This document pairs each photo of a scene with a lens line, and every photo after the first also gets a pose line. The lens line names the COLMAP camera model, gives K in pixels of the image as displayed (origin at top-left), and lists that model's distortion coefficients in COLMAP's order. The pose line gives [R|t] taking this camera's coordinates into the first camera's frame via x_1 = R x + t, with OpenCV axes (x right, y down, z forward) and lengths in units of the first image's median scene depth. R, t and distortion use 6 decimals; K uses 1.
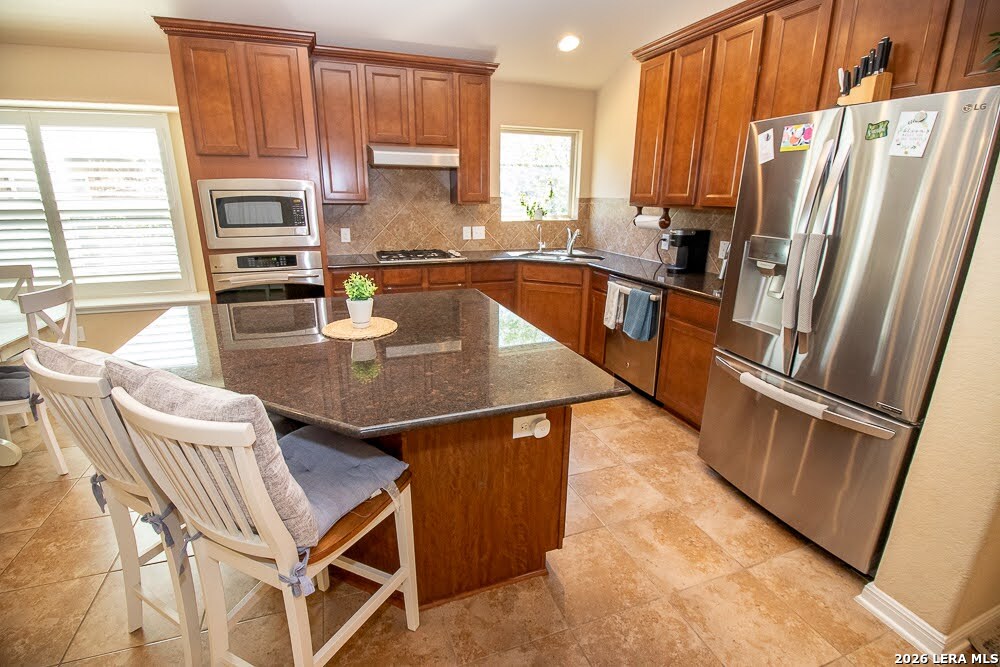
lens RADIAL K [[463.2, 0, 502.0], [0, 463.2, 334.8], [0, 0, 1]] dist [-0.012989, -0.004954]
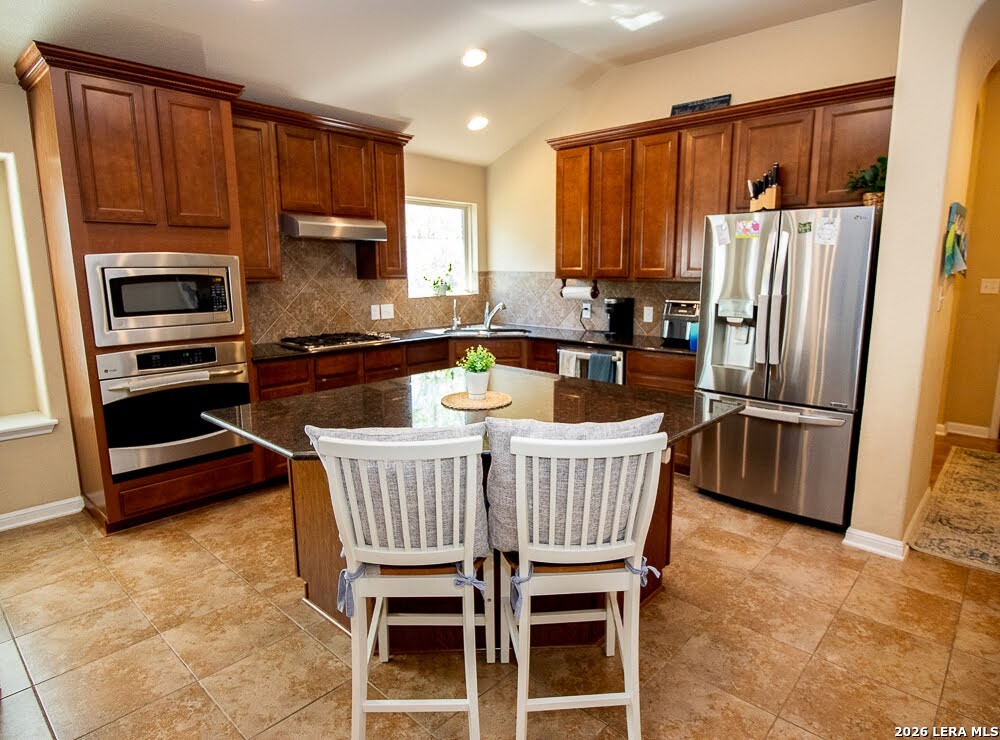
lens RADIAL K [[577.9, 0, 532.5], [0, 577.9, 369.3], [0, 0, 1]] dist [0.000024, -0.006655]
pose [[0.873641, -0.093188, 0.477564, -0.451406], [0.147655, 0.985980, -0.077720, 0.020449], [-0.463626, 0.138415, 0.875153, -0.105350]]
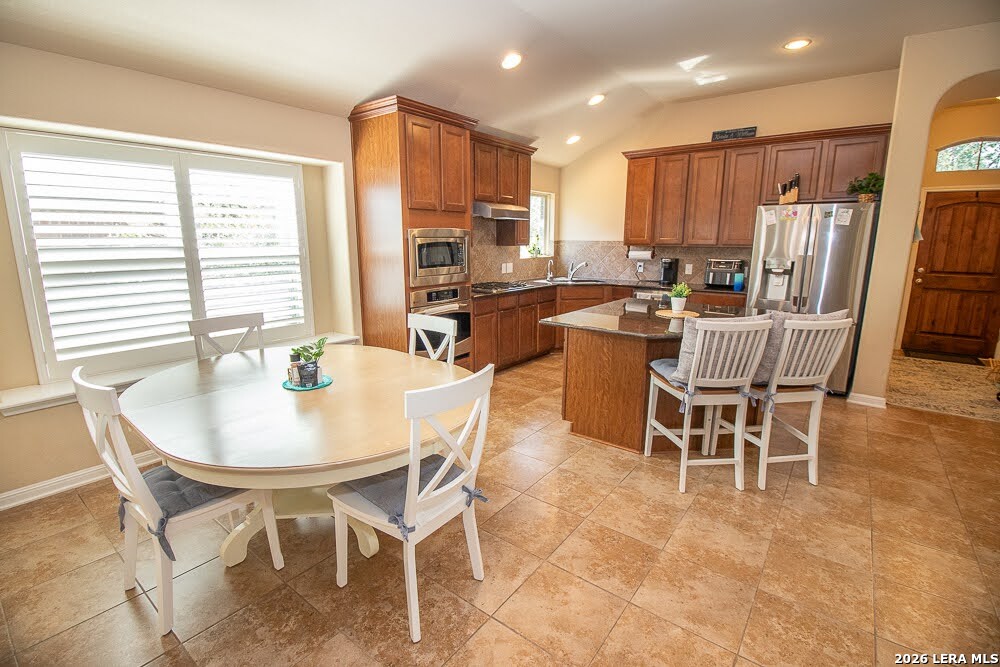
lens RADIAL K [[463.2, 0, 498.6], [0, 463.2, 335.0], [0, 0, 1]] dist [-0.012989, -0.004954]
pose [[0.844686, -0.117273, 0.522257, -1.015476], [0.160672, 0.986261, -0.038402, 0.013104], [-0.510578, 0.116349, 0.851923, -0.088169]]
